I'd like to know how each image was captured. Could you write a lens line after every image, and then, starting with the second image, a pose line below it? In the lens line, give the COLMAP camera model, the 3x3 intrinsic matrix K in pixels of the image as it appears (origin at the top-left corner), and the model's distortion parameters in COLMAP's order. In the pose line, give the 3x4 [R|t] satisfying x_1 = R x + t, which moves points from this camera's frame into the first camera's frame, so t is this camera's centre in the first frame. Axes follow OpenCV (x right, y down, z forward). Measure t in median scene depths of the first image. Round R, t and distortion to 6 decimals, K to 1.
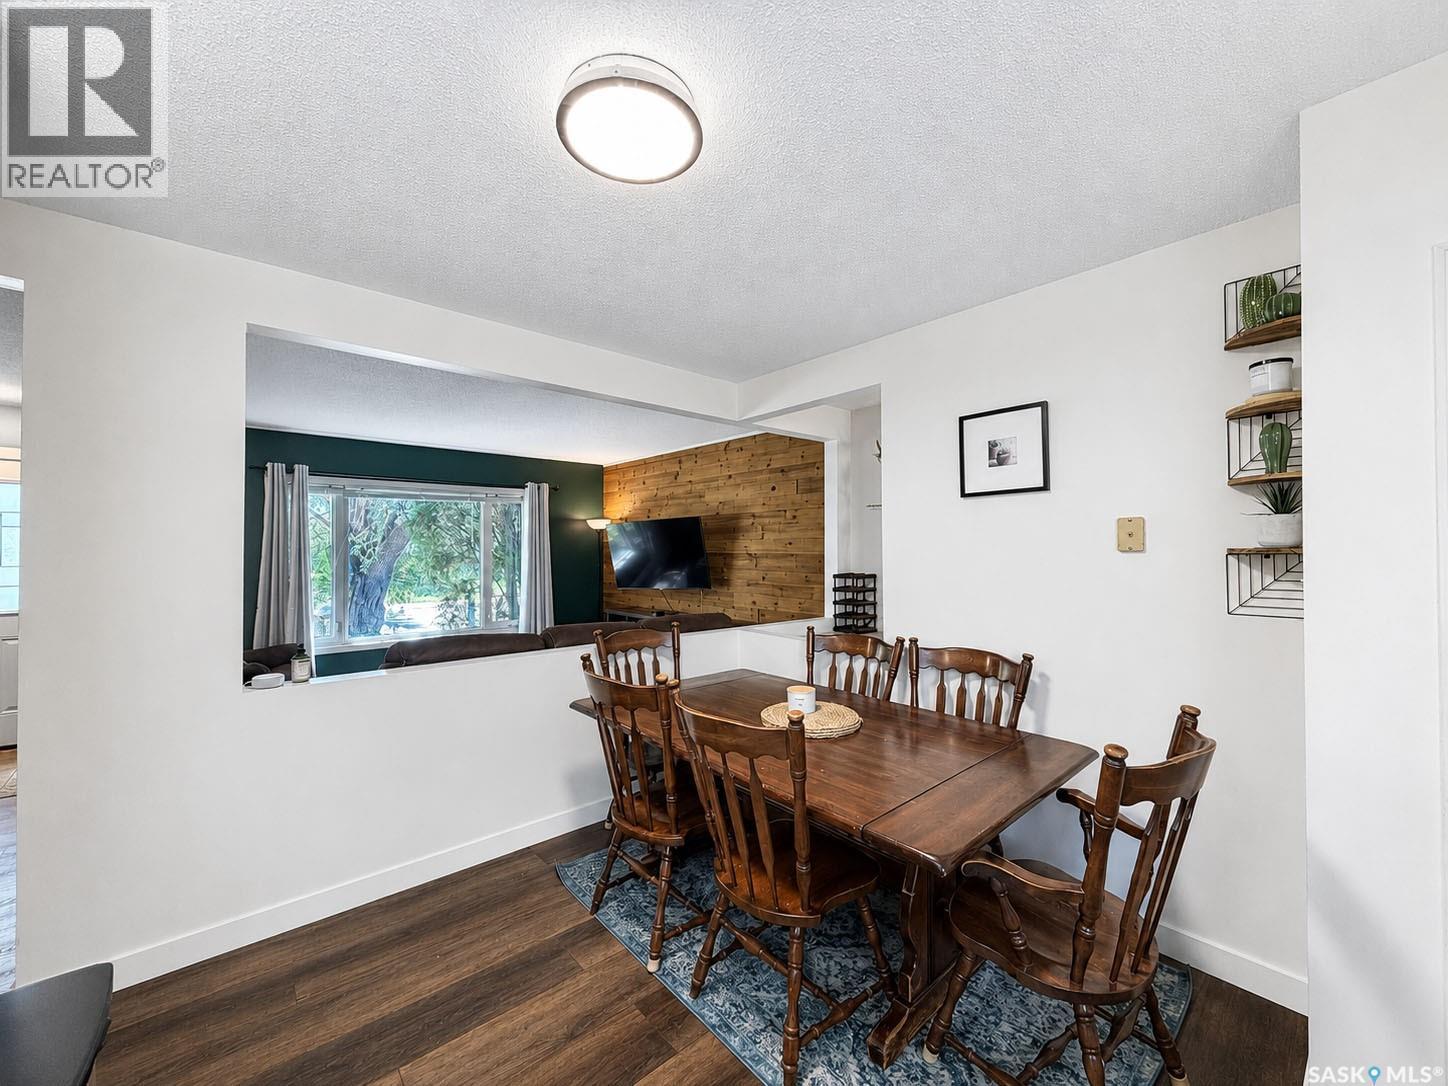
lens RADIAL K [[577.7, 0, 717.9], [0, 577.7, 542.1], [0, 0, 1]] dist [0.000941, -0.000149]
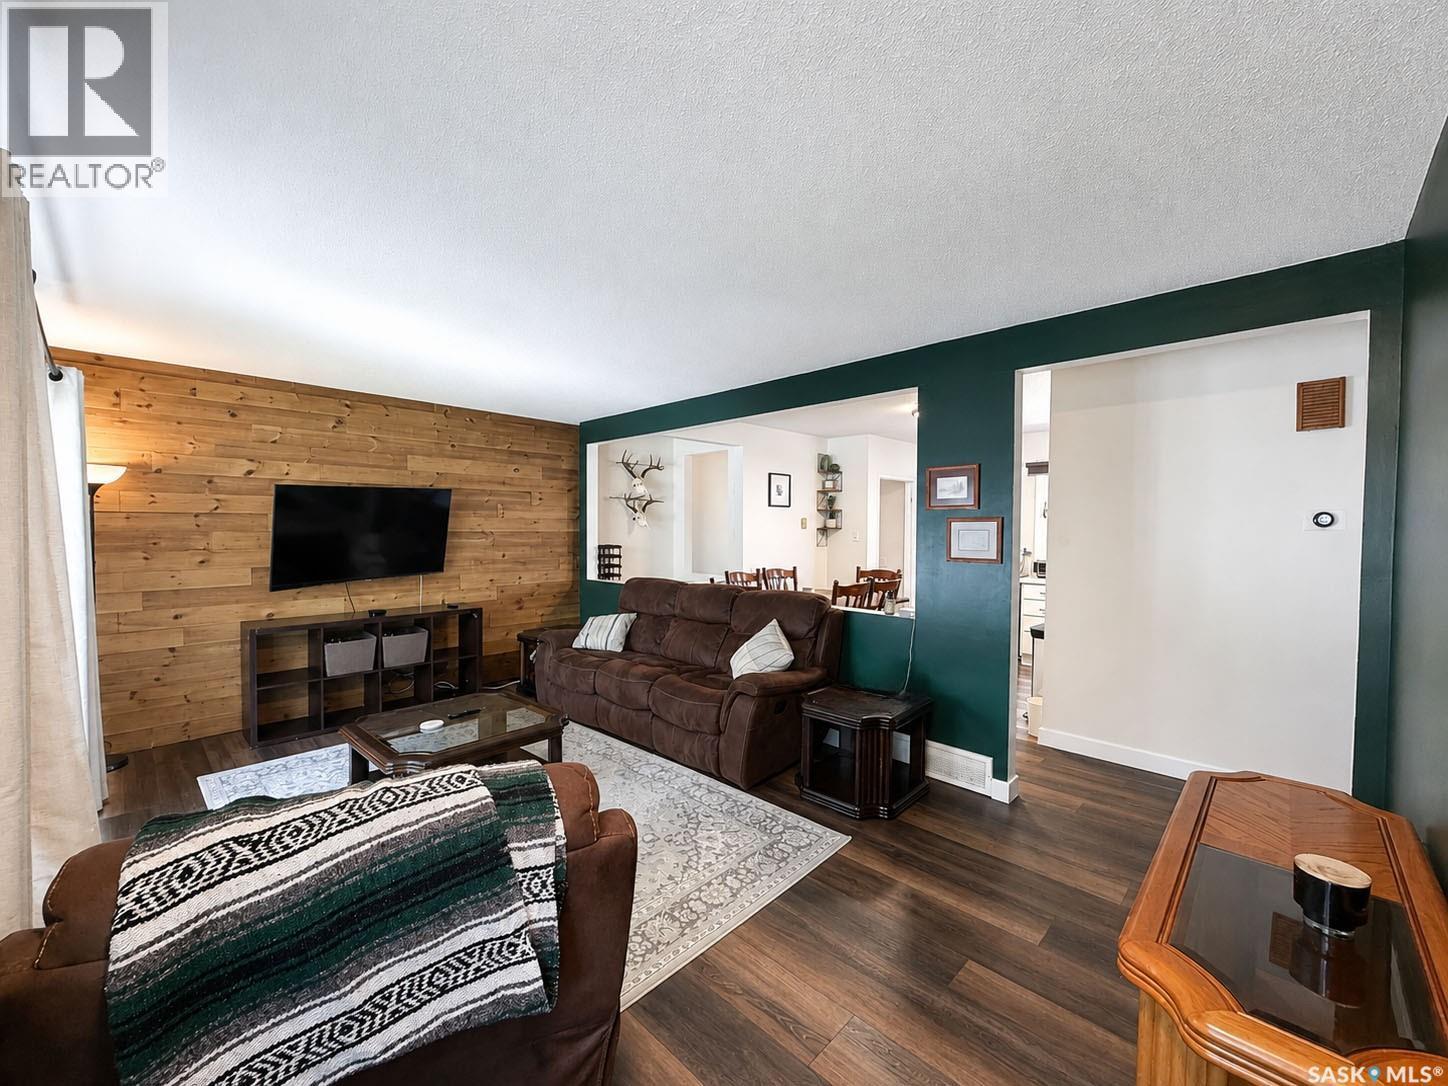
lens RADIAL K [[577.7, 0, 717.9], [0, 577.7, 542.1], [0, 0, 1]] dist [0.000941, -0.000149]
pose [[-0.077944, -0.023609, 0.996678, -1.883697], [-0.016277, 0.999616, 0.022405, 0.019241], [-0.996825, -0.014477, -0.078299, 1.355959]]
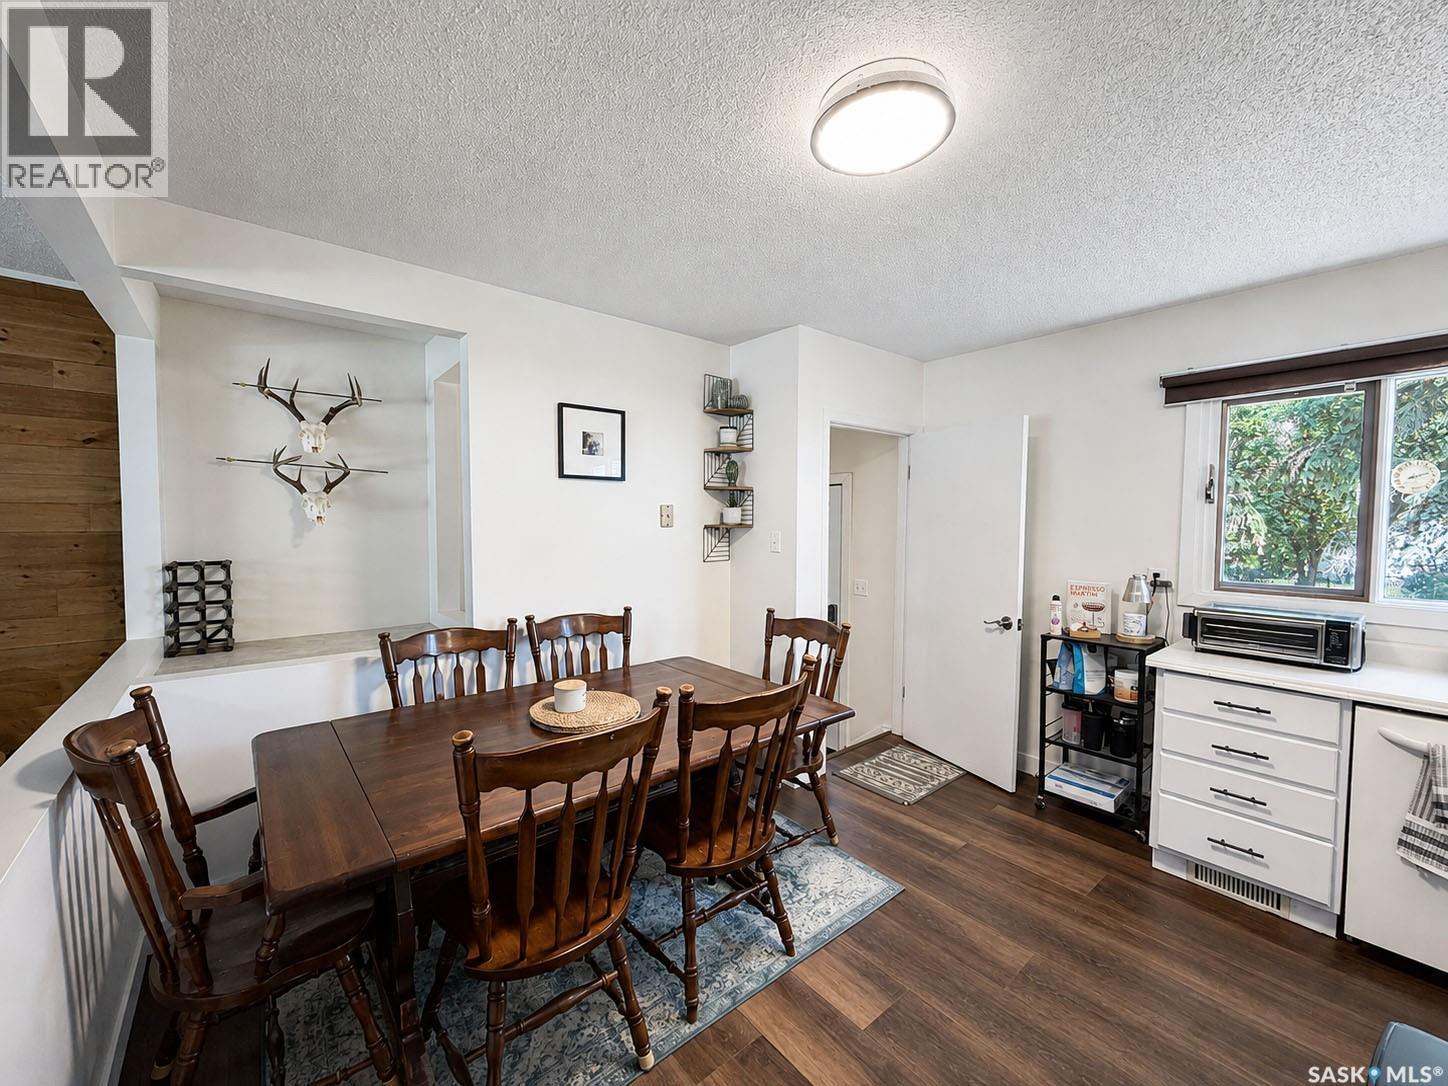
lens RADIAL K [[577.7, 0, 717.9], [0, 577.7, 542.1], [0, 0, 1]] dist [0.000941, -0.000149]
pose [[0.023979, -0.037543, 0.999007, -0.638890], [-0.019304, 0.999091, 0.038009, -0.003809], [-0.999526, -0.020197, 0.023232, 0.657295]]
